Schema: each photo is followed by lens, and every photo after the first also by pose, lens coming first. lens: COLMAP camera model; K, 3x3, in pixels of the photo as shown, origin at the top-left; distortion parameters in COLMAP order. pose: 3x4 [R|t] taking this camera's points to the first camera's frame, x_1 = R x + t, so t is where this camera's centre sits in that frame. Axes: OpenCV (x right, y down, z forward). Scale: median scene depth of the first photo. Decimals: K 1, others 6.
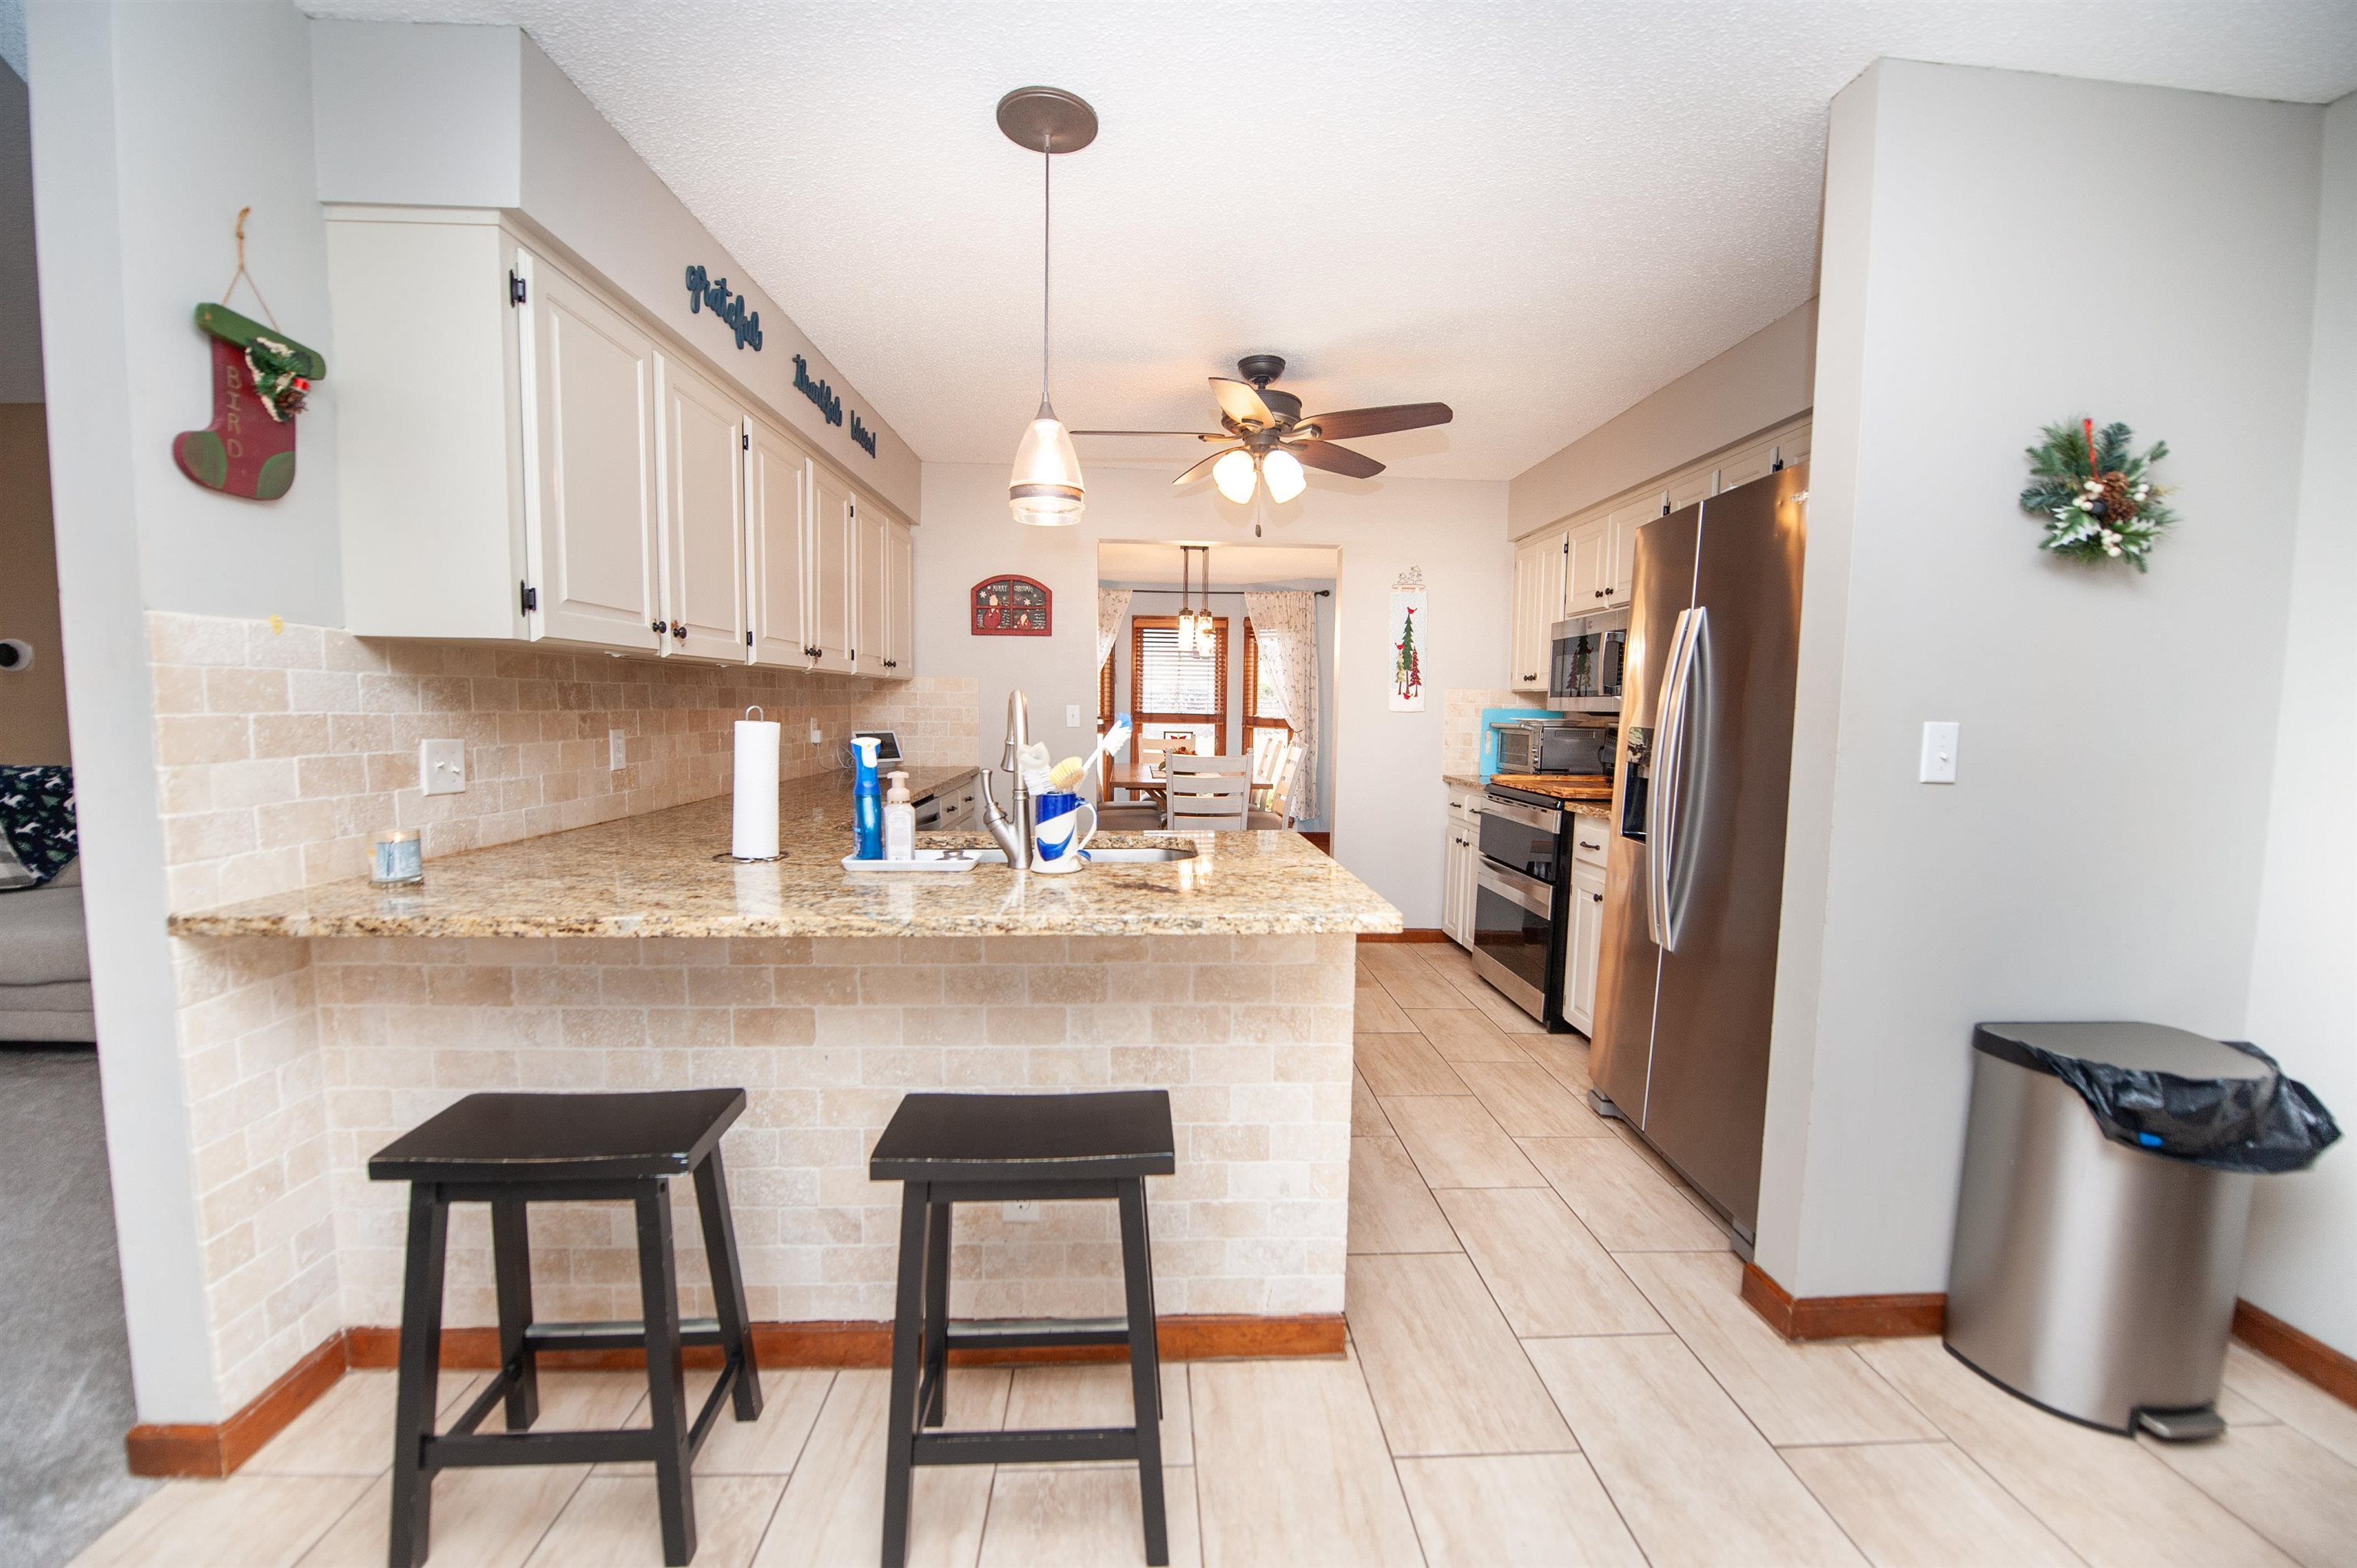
lens RADIAL K [[938.0, 0, 1183.1], [0, 938.0, 789.3], [0, 0, 1]] dist [-0.016090, -0.003090]
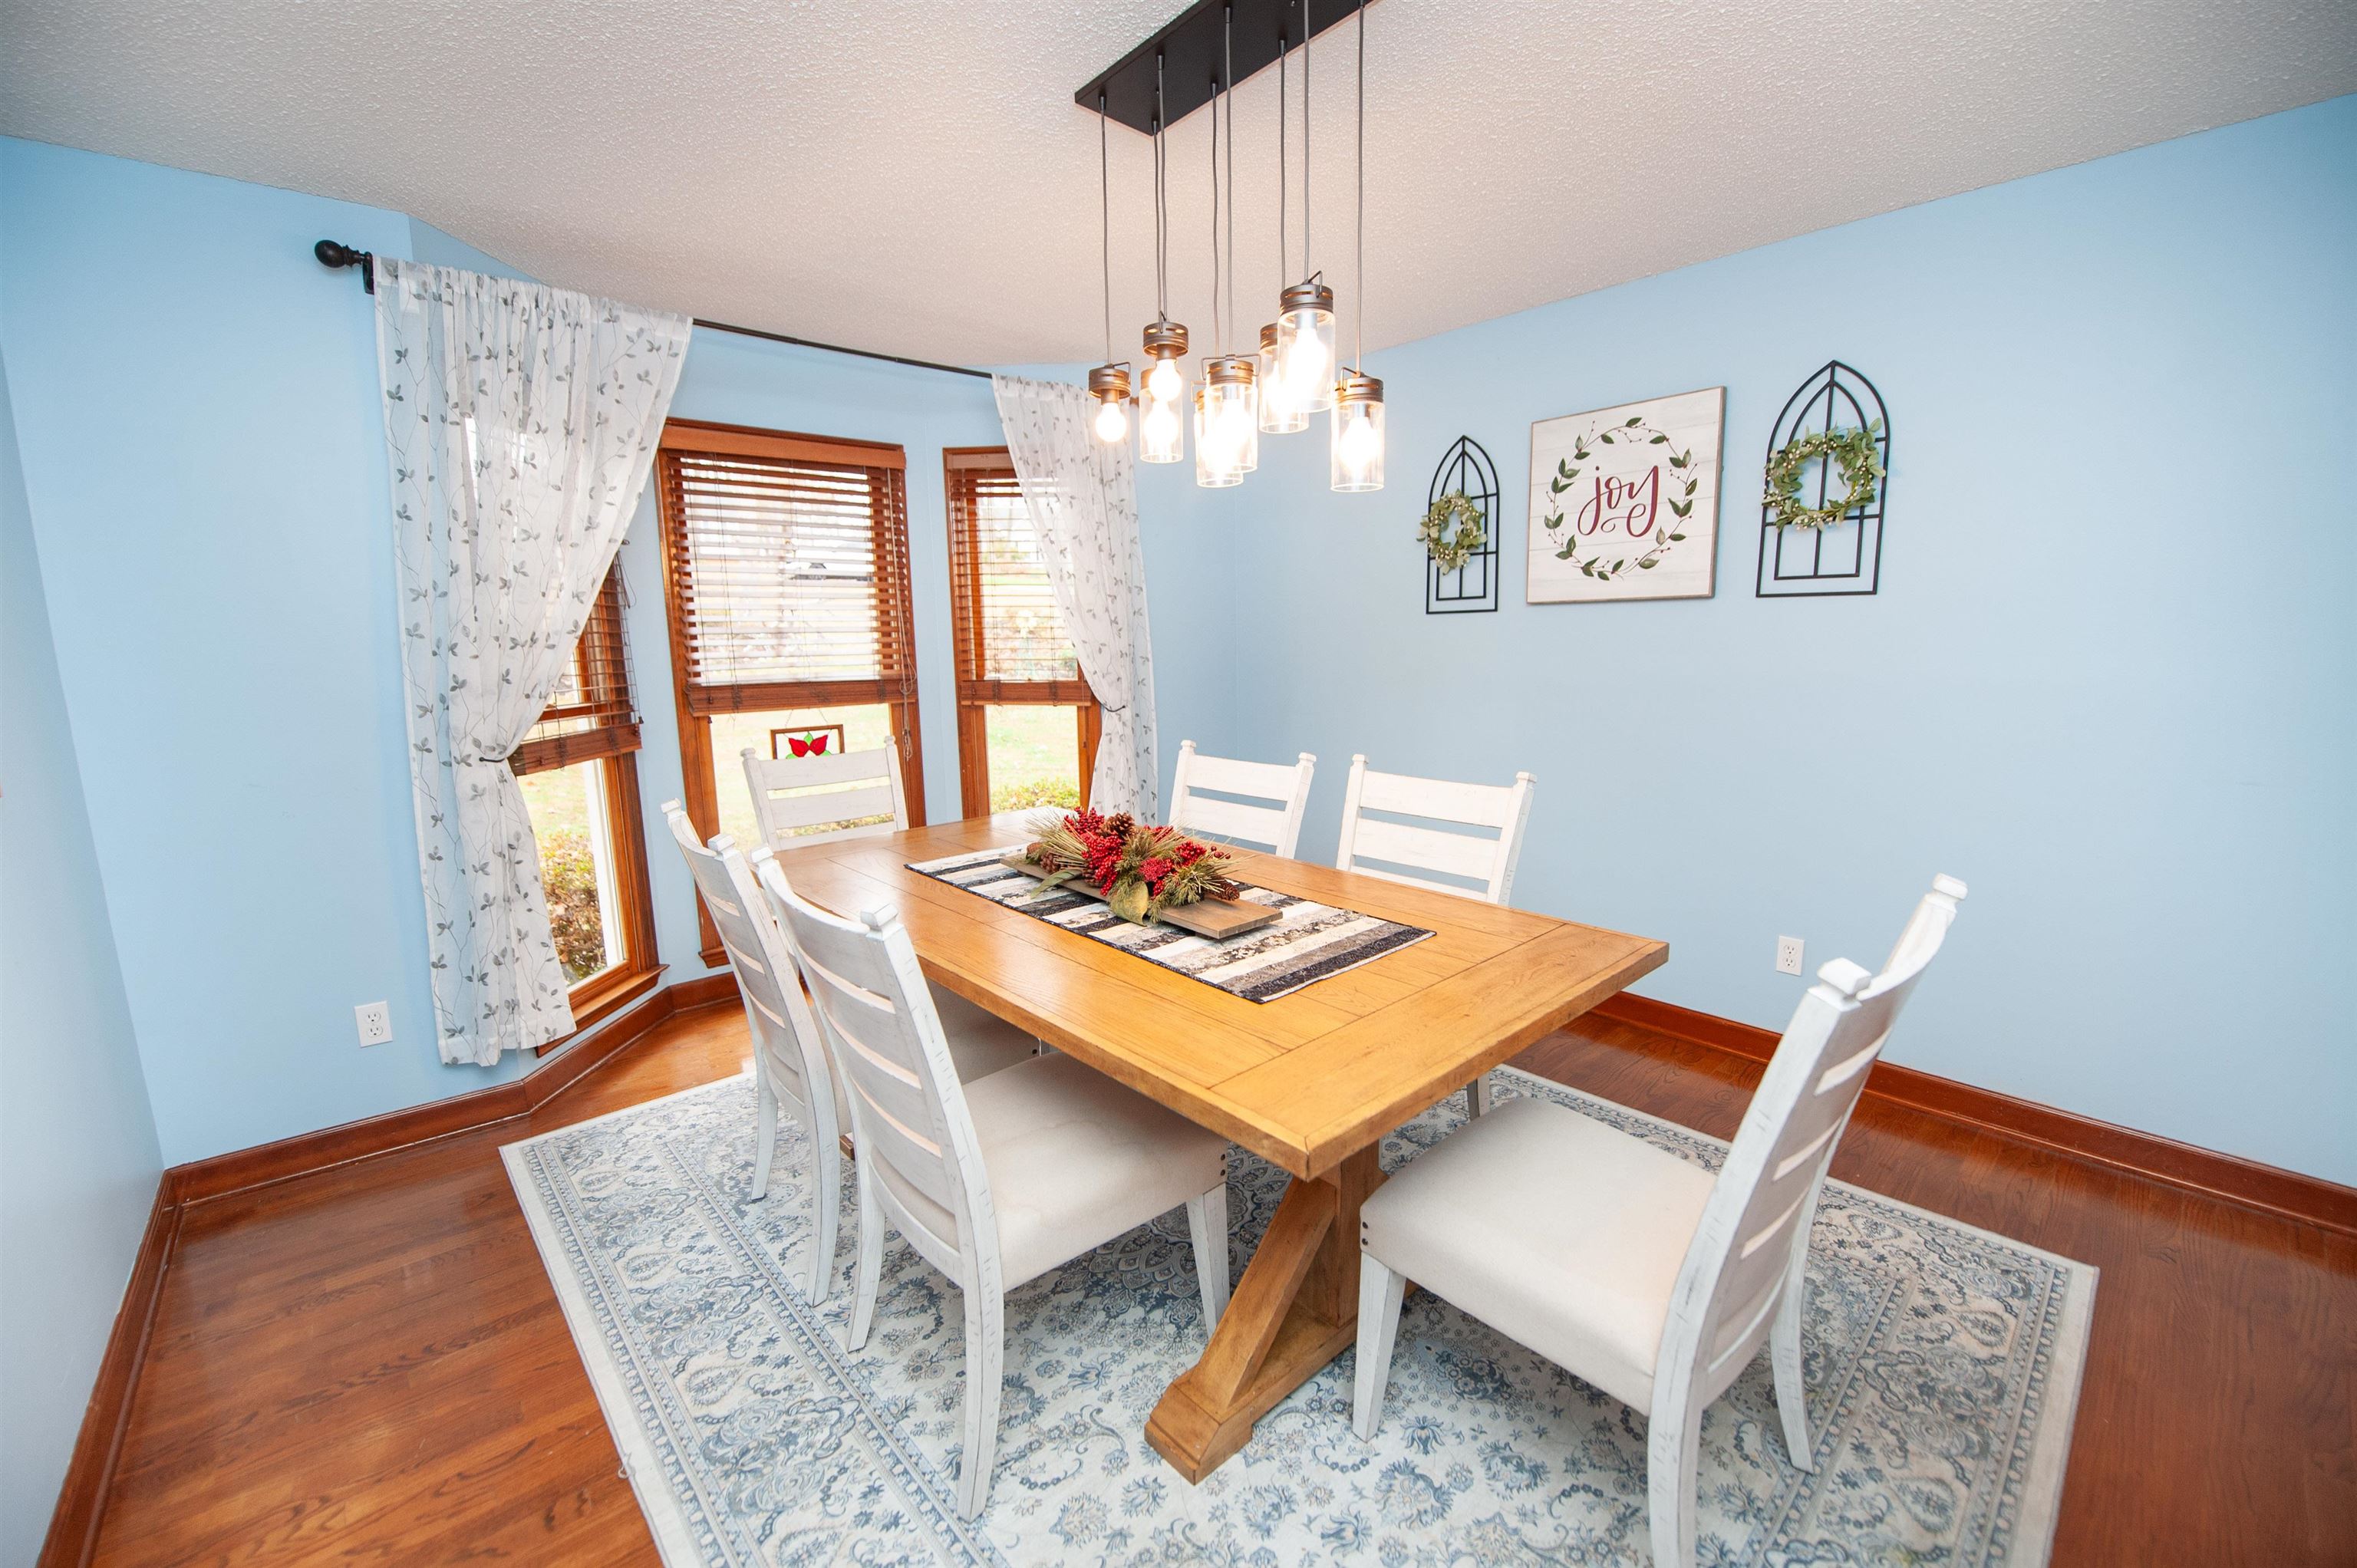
lens RADIAL K [[953.1, 0, 1180.3], [0, 953.1, 791.1], [0, 0, 1]] dist [-0.012911, -0.004065]
pose [[0.778164, -0.129786, 0.614505, -0.280074], [0.080701, 0.990967, 0.107102, -0.135435], [-0.622855, -0.033752, 0.781609, 1.211831]]
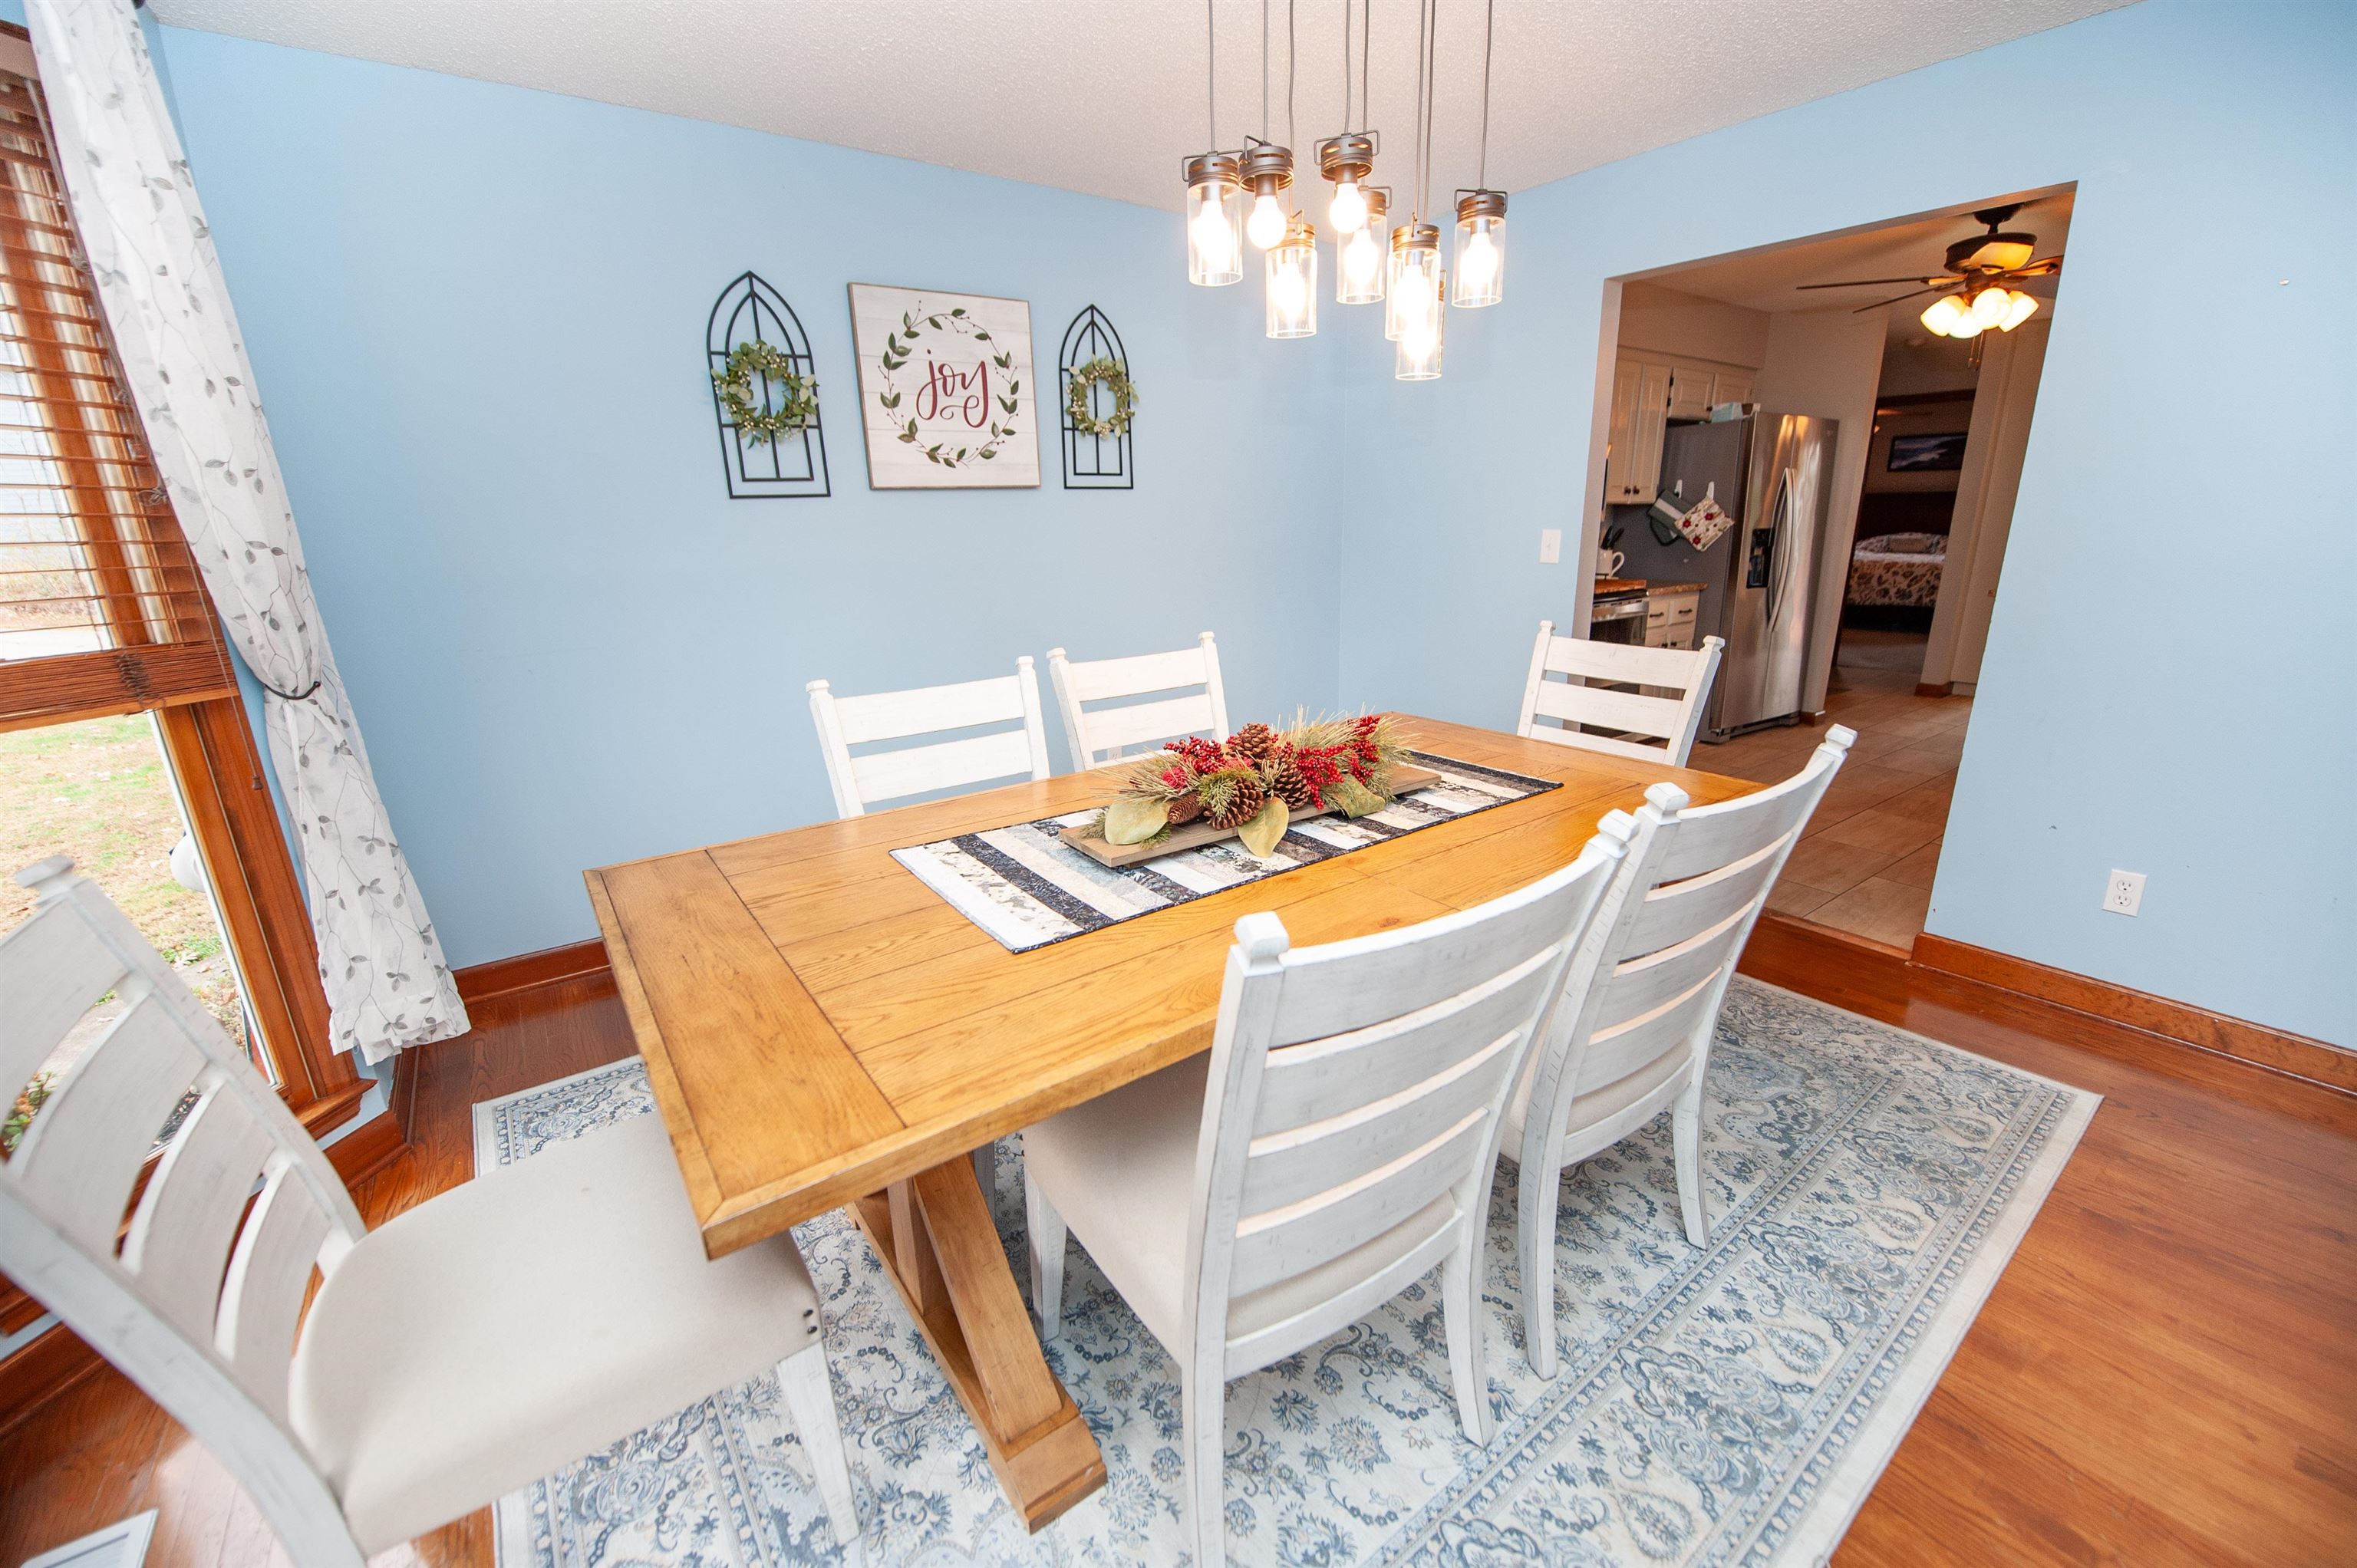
lens RADIAL K [[953.1, 0, 1180.3], [0, 953.1, 791.1], [0, 0, 1]] dist [-0.012911, -0.004065]
pose [[-0.554958, -0.236786, 0.797468, -0.322713], [0.081902, 0.938425, 0.335635, -0.191399], [-0.827837, 0.251577, -0.501393, 1.909798]]
